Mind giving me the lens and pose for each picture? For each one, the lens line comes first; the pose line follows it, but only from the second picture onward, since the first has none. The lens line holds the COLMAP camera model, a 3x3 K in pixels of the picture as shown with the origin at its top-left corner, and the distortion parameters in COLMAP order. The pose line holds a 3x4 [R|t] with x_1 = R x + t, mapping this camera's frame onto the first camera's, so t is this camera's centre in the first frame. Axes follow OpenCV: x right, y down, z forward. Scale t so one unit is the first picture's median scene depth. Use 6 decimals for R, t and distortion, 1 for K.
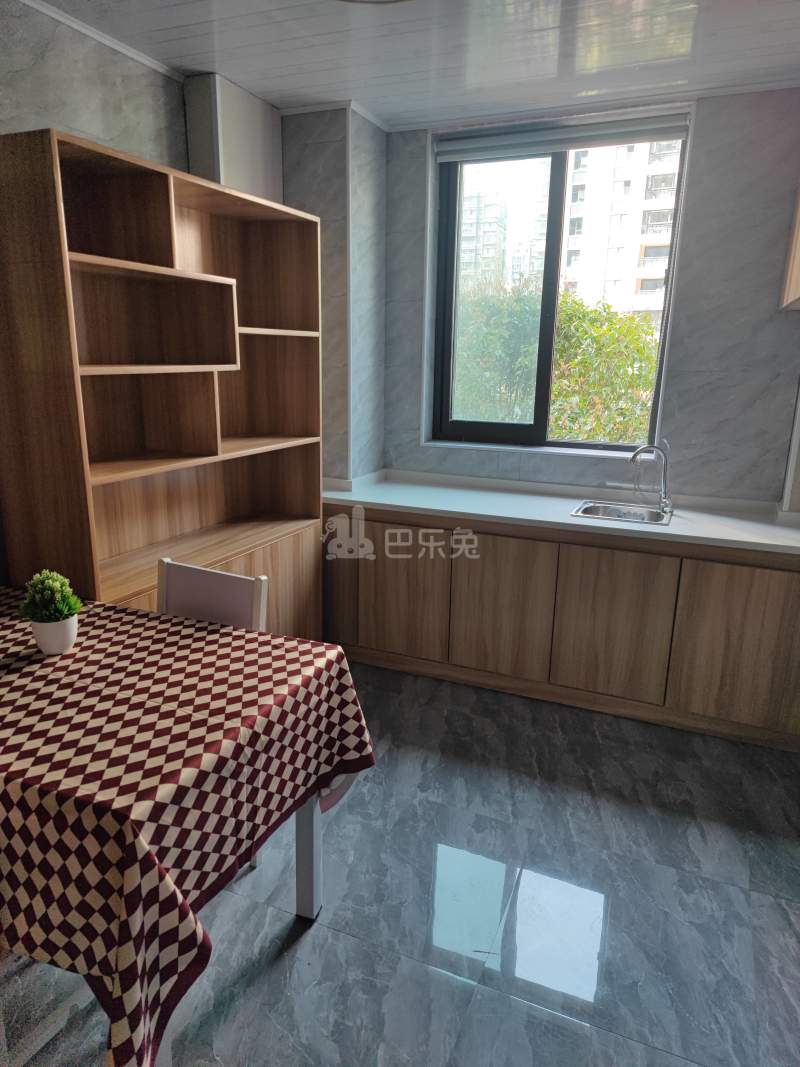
lens RADIAL K [[712.0, 0, 404.5], [0, 712.0, 535.2], [0, 0, 1]] dist [0.049026, -0.048726]
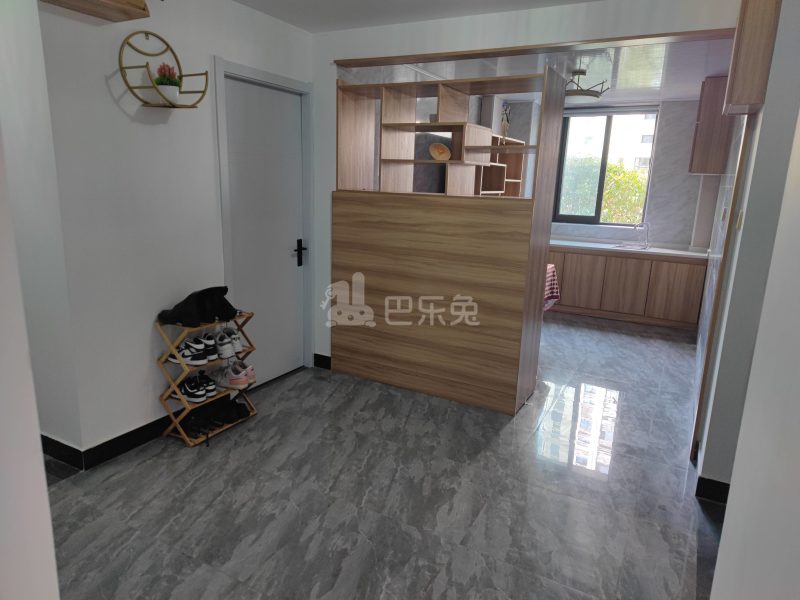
lens RADIAL K [[533.8, 0, 397.1], [0, 533.8, 298.9], [0, 0, 1]] dist [0.049026, -0.048726]
pose [[0.994134, 0.039386, -0.100733, -0.345083], [-0.043312, 0.998373, -0.037090, 0.264702], [0.099108, 0.041235, 0.994222, -1.057184]]
